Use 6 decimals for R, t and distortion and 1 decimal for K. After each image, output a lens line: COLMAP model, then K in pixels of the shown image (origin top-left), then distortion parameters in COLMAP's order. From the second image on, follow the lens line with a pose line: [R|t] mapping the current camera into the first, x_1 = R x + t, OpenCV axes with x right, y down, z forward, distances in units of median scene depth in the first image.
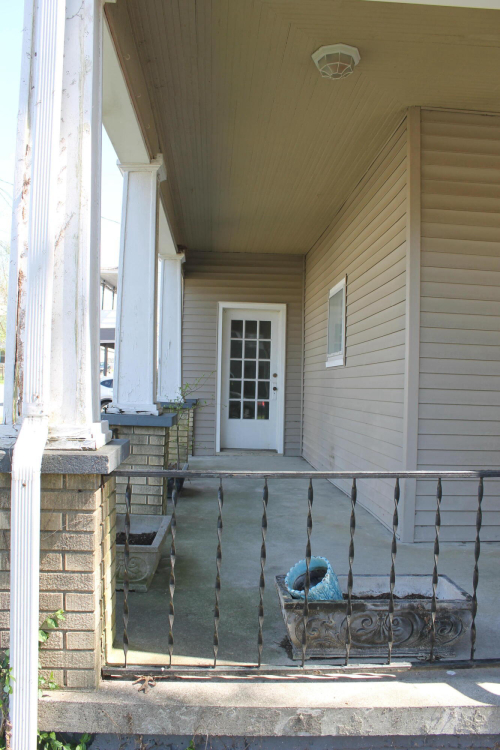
lens RADIAL K [[657.6, 0, 248.8], [0, 657.6, 375.6], [0, 0, 1]] dist [-0.153849, 0.129965]
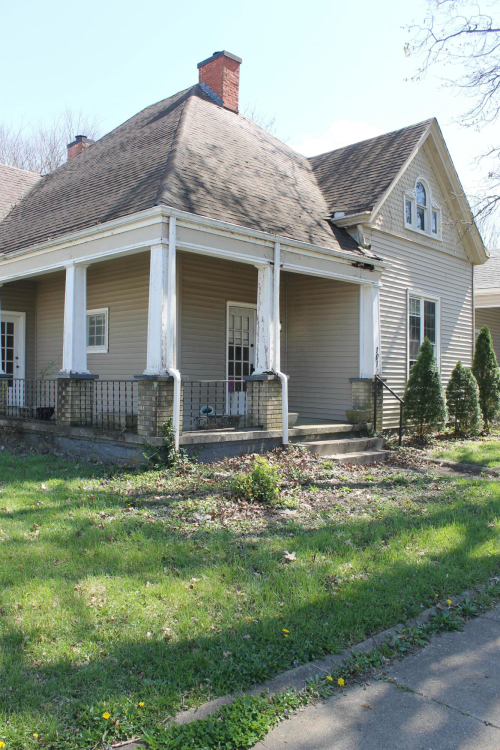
lens RADIAL K [[657.6, 0, 250.8], [0, 657.6, 375.0], [0, 0, 1]] dist [-0.153849, 0.129965]
pose [[0.745466, -0.012764, 0.666421, -0.565455], [-0.003337, 0.999733, 0.022882, 0.002928], [-0.666535, -0.019281, 0.745225, -0.504697]]
